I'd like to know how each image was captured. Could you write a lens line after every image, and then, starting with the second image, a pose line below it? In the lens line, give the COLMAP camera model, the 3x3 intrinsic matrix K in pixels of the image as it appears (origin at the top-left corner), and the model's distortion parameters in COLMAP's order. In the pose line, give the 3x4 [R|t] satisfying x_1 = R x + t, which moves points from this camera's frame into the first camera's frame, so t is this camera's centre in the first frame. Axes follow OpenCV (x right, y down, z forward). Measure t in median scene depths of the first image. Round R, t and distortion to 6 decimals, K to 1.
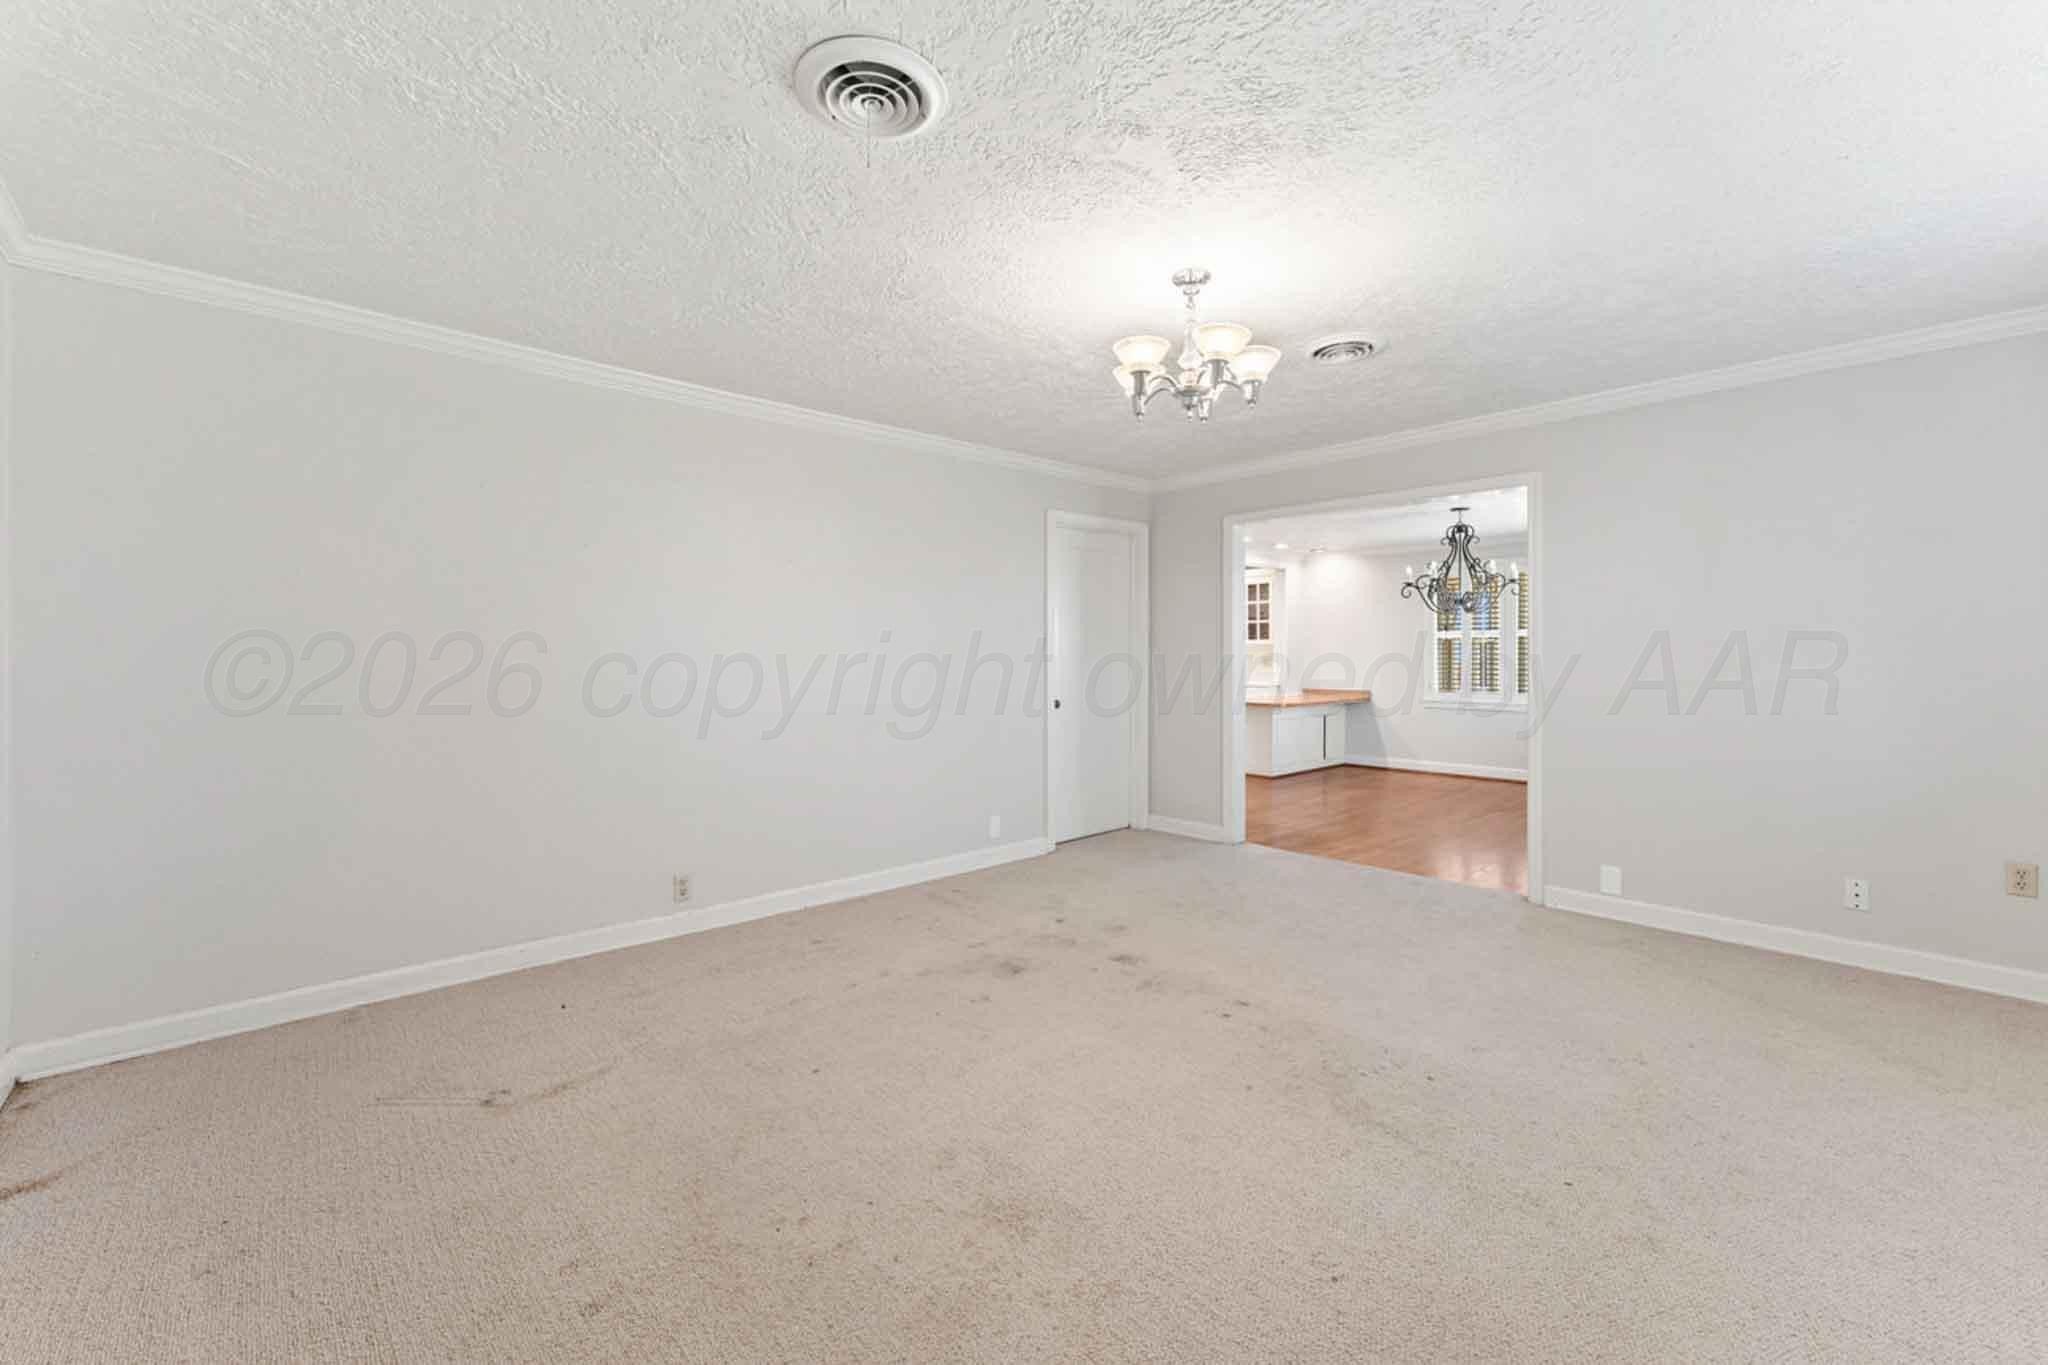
lens RADIAL K [[848.4, 0, 1021.3], [0, 848.4, 634.2], [0, 0, 1]] dist [0.001837, -0.000220]
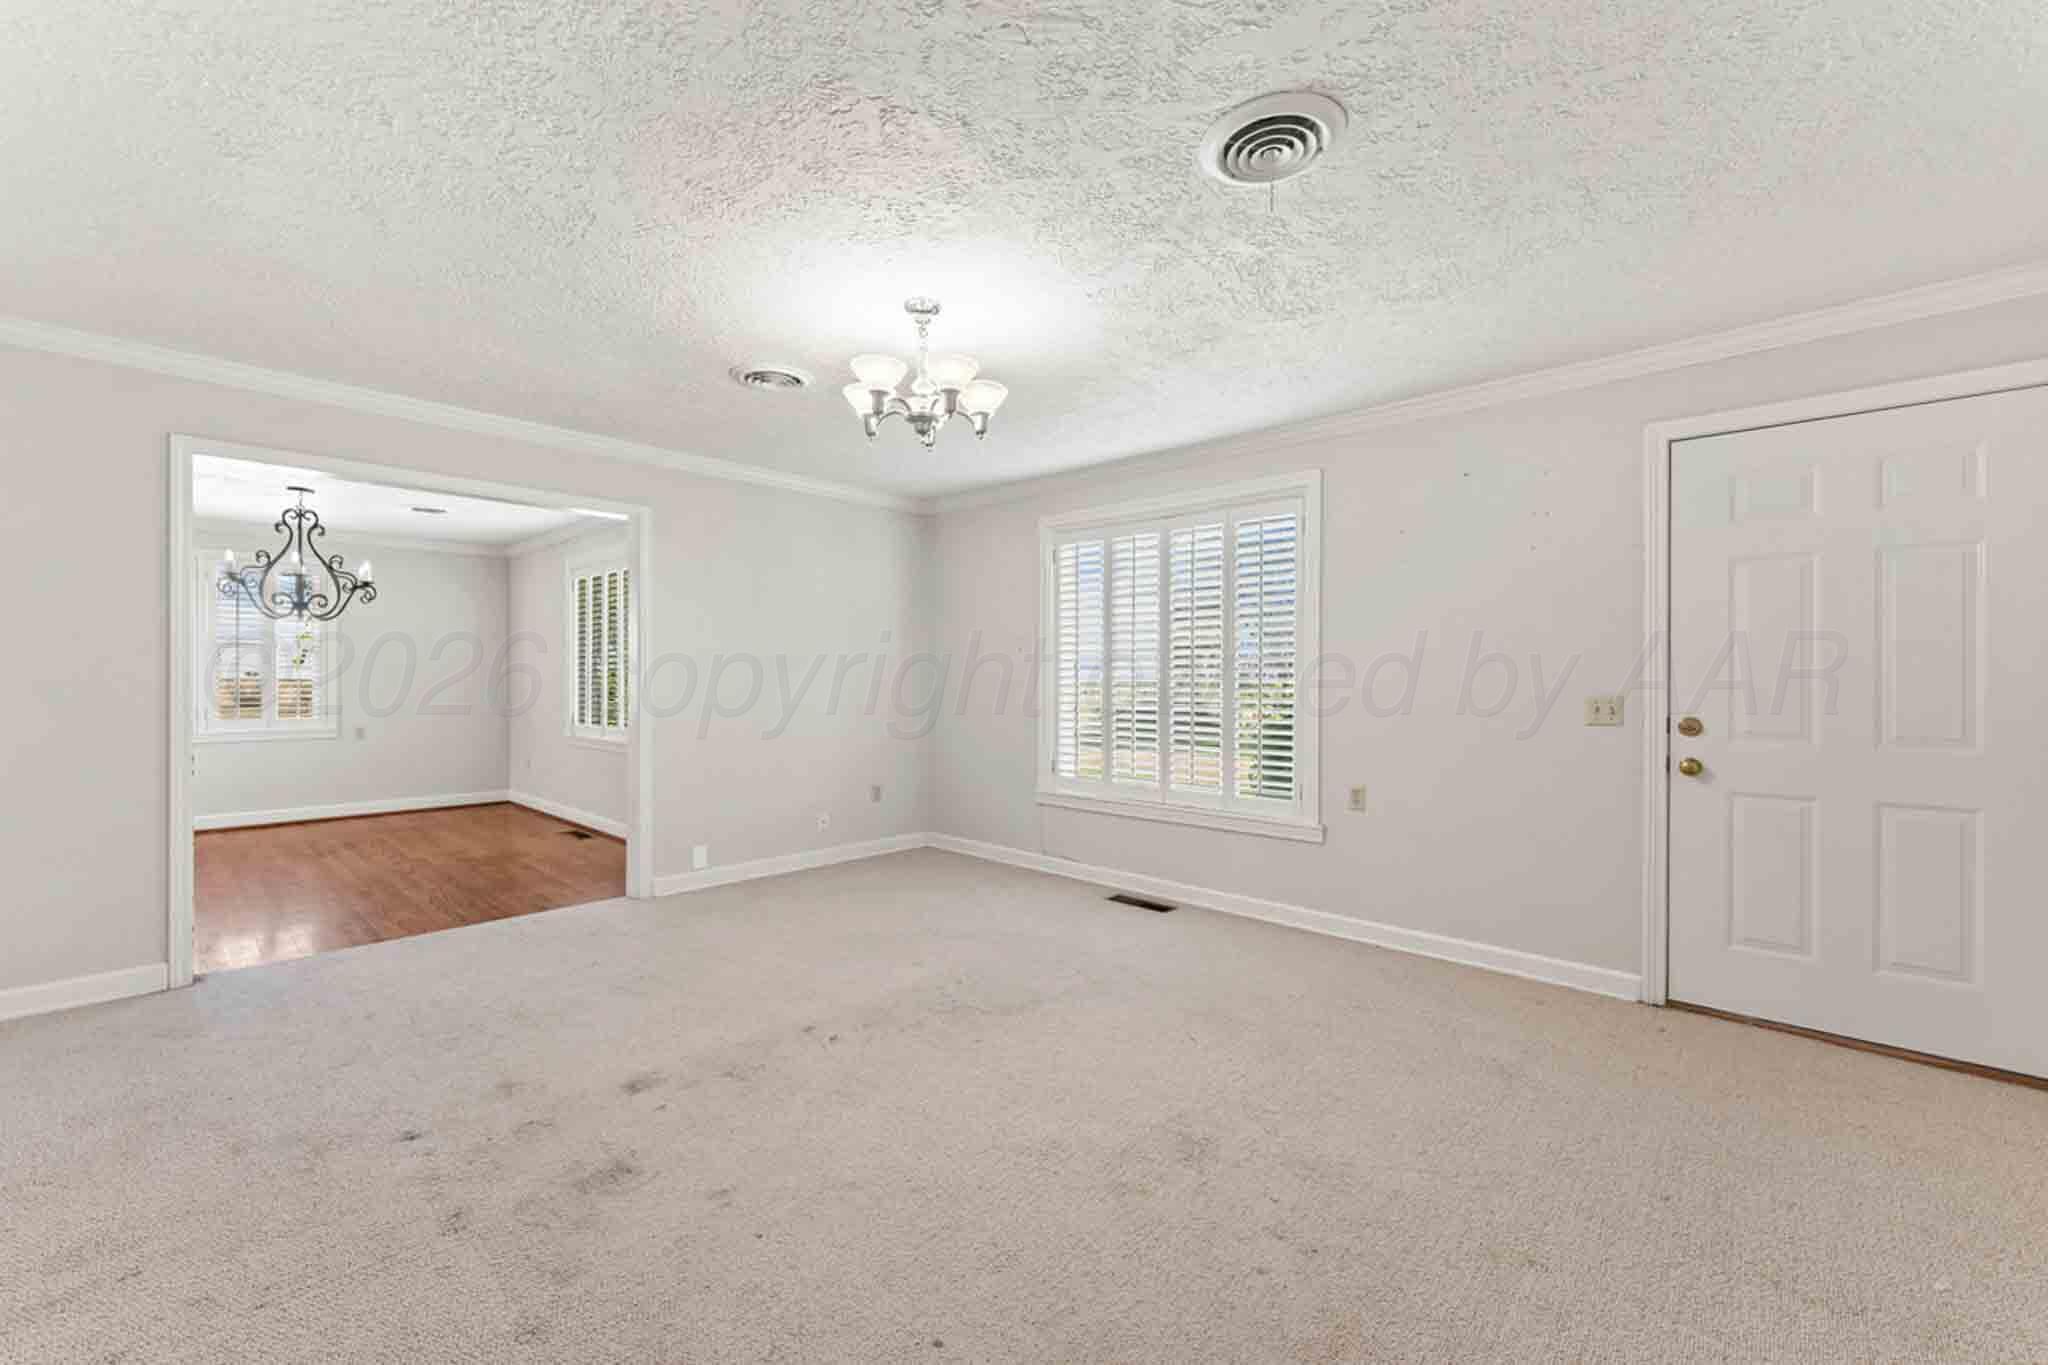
lens RADIAL K [[837.5, 0, 1027.3], [0, 837.5, 675.5], [0, 0, 1]] dist [0.001456, 0.000059]
pose [[-0.093955, 0.001502, 0.995575, -0.340639], [-0.030049, 0.999539, -0.004343, 0.010863], [-0.995123, -0.030324, -0.093867, 0.398617]]
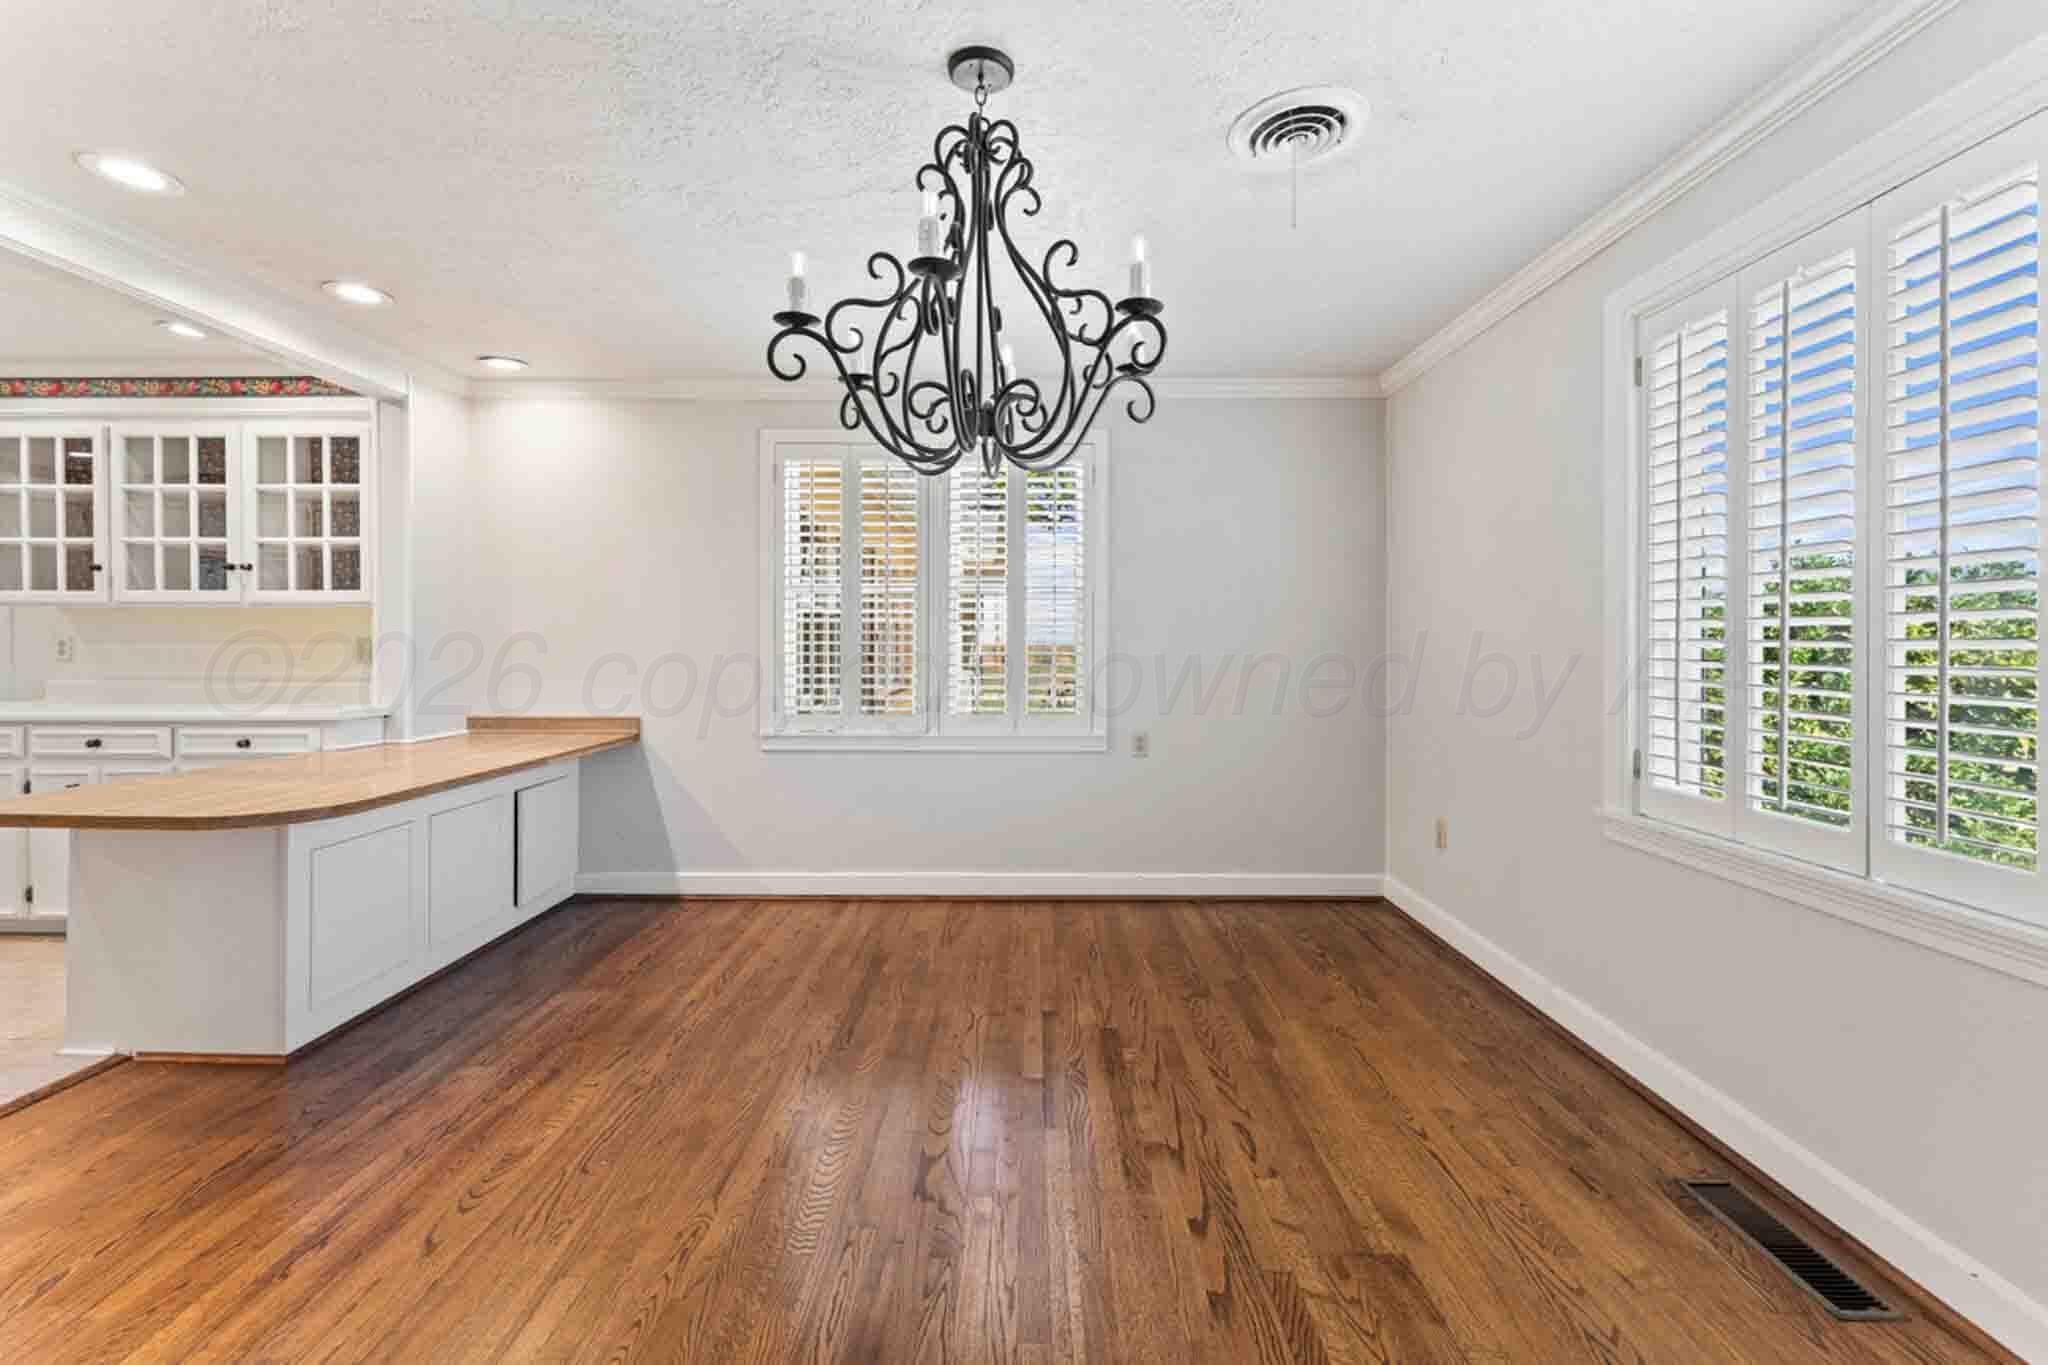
lens RADIAL K [[781.0, 0, 1023.7], [0, 781.0, 643.5], [0, 0, 1]] dist [0.000497, -0.000049]
pose [[0.672351, -0.002254, 0.740229, 0.354758], [-0.018962, 0.999615, 0.020267, 0.025035], [-0.739989, -0.027663, 0.672050, 0.844341]]
